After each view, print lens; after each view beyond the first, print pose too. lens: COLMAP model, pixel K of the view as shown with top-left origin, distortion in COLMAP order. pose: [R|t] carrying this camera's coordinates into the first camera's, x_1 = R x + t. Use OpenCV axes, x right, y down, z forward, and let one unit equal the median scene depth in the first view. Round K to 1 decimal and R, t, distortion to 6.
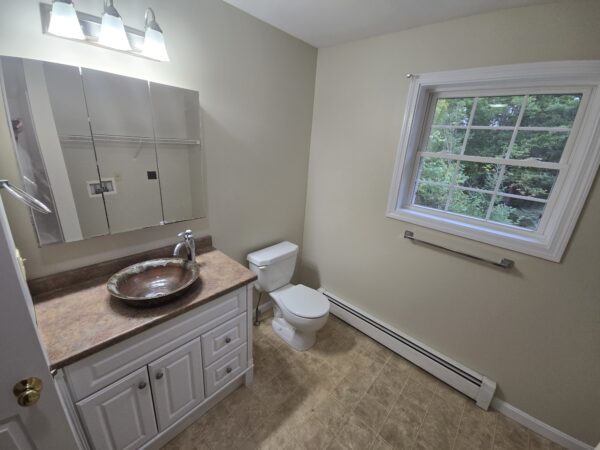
lens RADIAL K [[248.4, 0, 300.5], [0, 248.4, 221.4], [0, 0, 1]] dist [-0.005470, -0.000307]
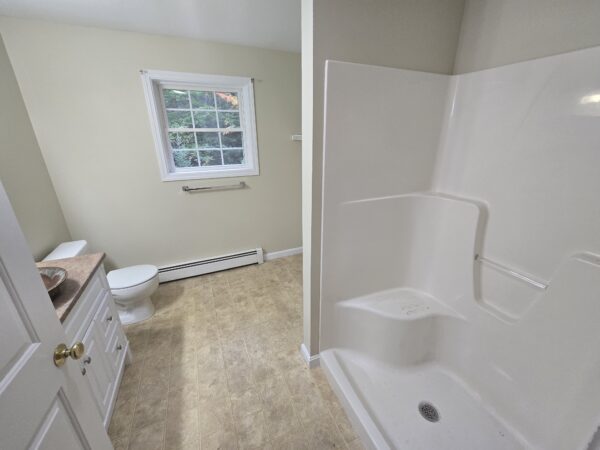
lens RADIAL K [[248.4, 0, 299.4], [0, 248.4, 223.6], [0, 0, 1]] dist [-0.005470, -0.000307]
pose [[0.425026, -0.388116, 0.817753, -0.558632], [0.325993, 0.908424, 0.261715, 0.081485], [-0.844442, 0.155346, 0.512626, -0.249700]]
